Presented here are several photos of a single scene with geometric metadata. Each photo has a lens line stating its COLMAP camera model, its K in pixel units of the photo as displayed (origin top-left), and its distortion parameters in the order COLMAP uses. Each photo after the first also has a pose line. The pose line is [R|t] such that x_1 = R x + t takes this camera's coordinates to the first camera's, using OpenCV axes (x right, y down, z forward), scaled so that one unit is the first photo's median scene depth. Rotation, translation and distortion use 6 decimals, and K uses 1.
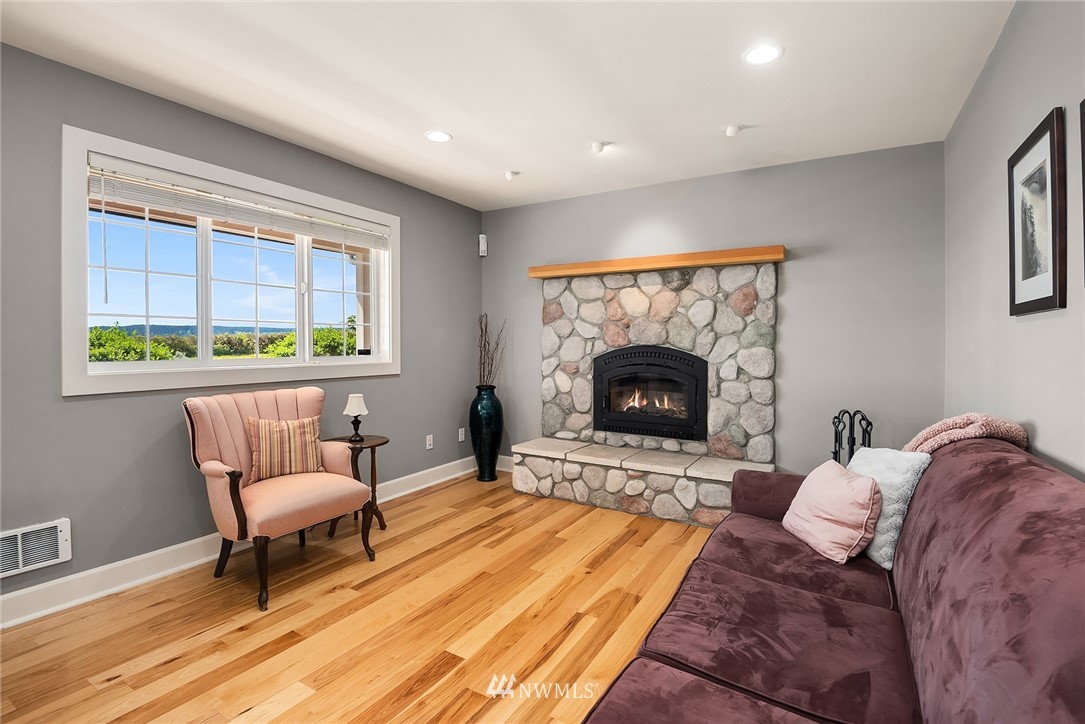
lens RADIAL K [[499.3, 0, 542.8], [0, 499.3, 359.8], [0, 0, 1]] dist [-0.015017, -0.009405]
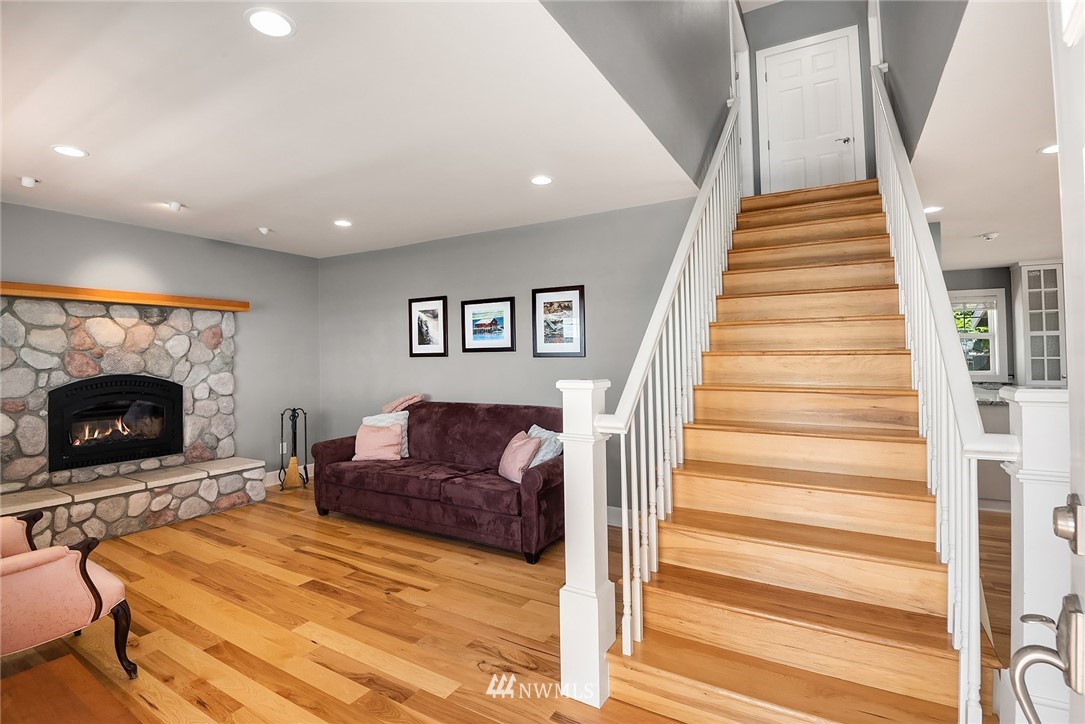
lens RADIAL K [[499.3, 0, 543.2], [0, 499.3, 355.7], [0, 0, 1]] dist [-0.015017, -0.009405]
pose [[-0.010017, -0.001145, 0.999949, -0.875237], [0.045039, 0.998984, 0.001595, -0.032428], [-0.998935, 0.045053, -0.009956, 0.137442]]
